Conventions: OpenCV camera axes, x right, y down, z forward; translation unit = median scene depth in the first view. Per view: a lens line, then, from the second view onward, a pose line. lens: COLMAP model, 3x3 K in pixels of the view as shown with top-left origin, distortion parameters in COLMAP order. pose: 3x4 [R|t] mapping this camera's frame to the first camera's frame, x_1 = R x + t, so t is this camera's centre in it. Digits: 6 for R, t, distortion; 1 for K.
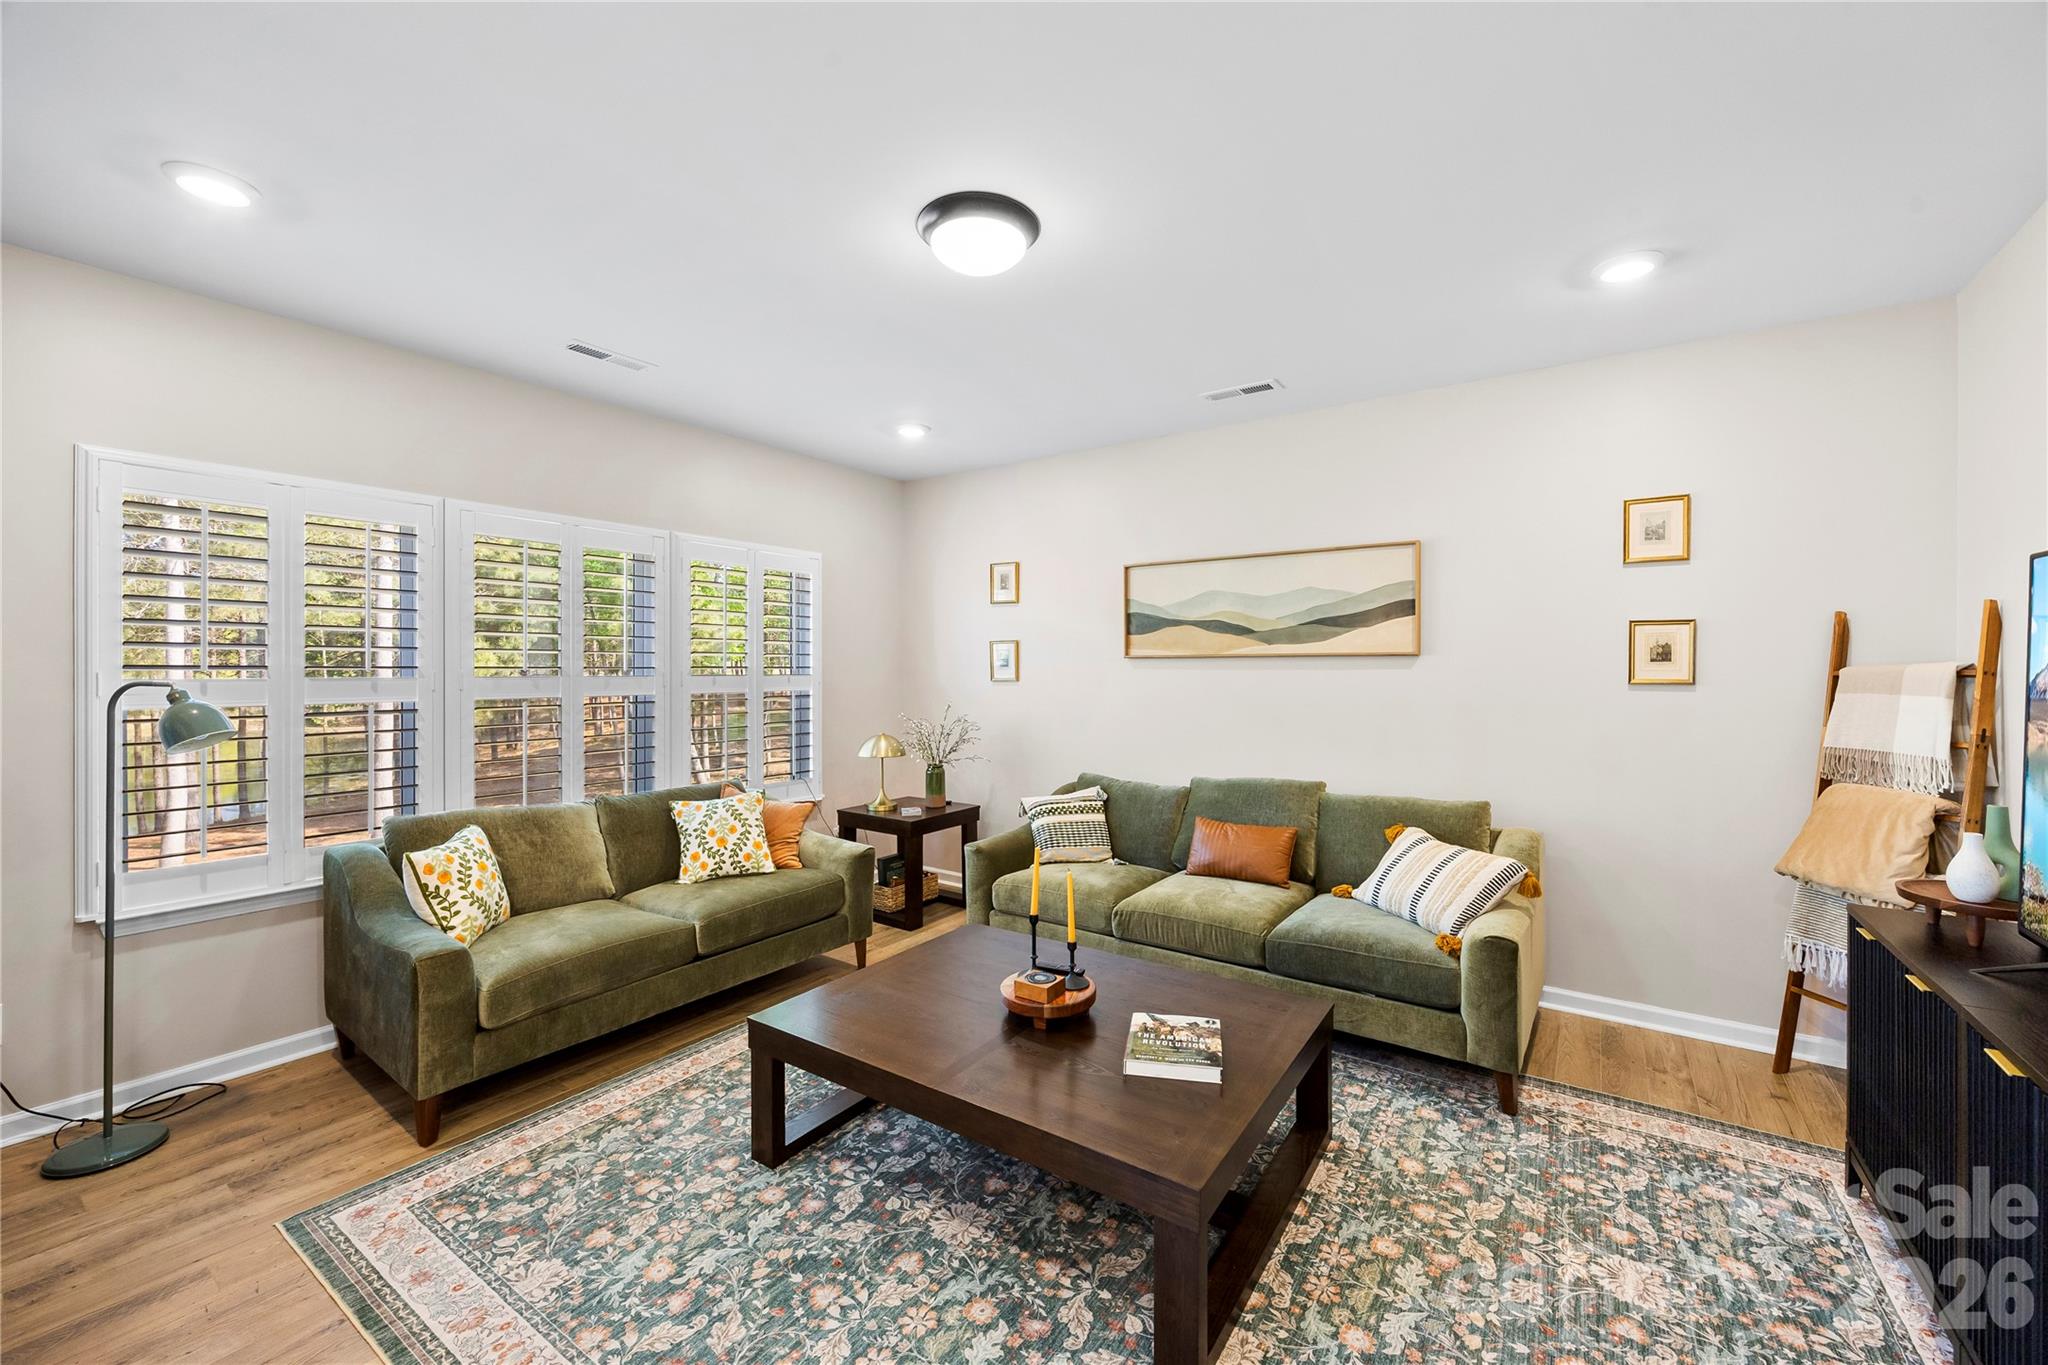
lens RADIAL K [[797.6, 0, 1050.0], [0, 797.6, 672.4], [0, 0, 1]] dist [0.007190, -0.001942]
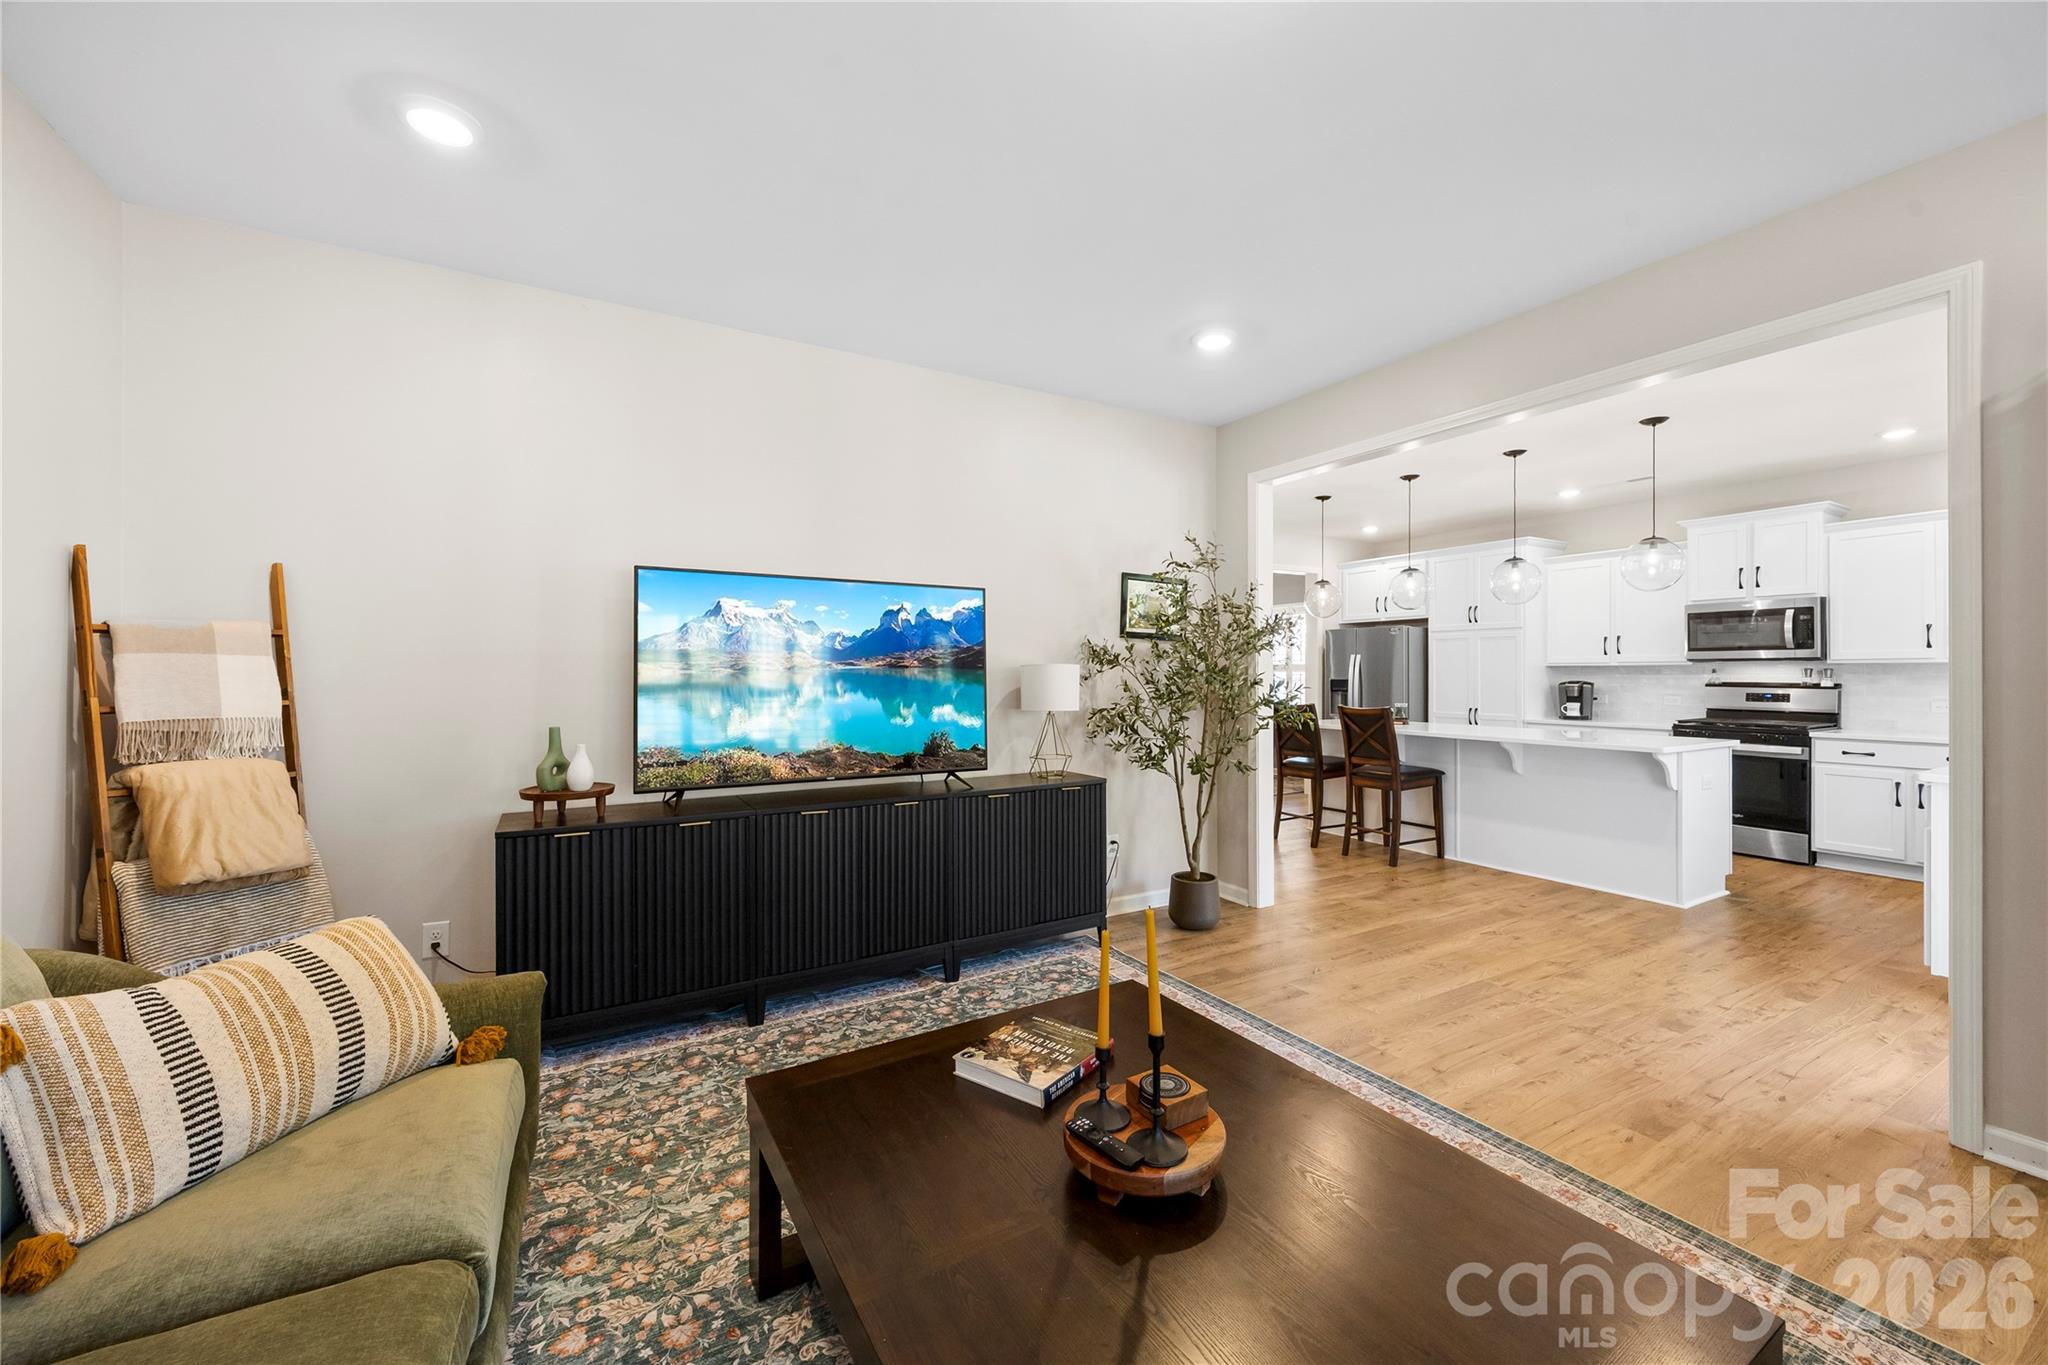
lens RADIAL K [[797.6, 0, 1048.4], [0, 797.6, 678.0], [0, 0, 1]] dist [0.007190, -0.001942]
pose [[-0.907634, 0.003566, 0.419746, -0.139457], [0.008111, 0.999926, 0.009045, 0.044799], [-0.419683, 0.011614, -0.907596, 1.171382]]
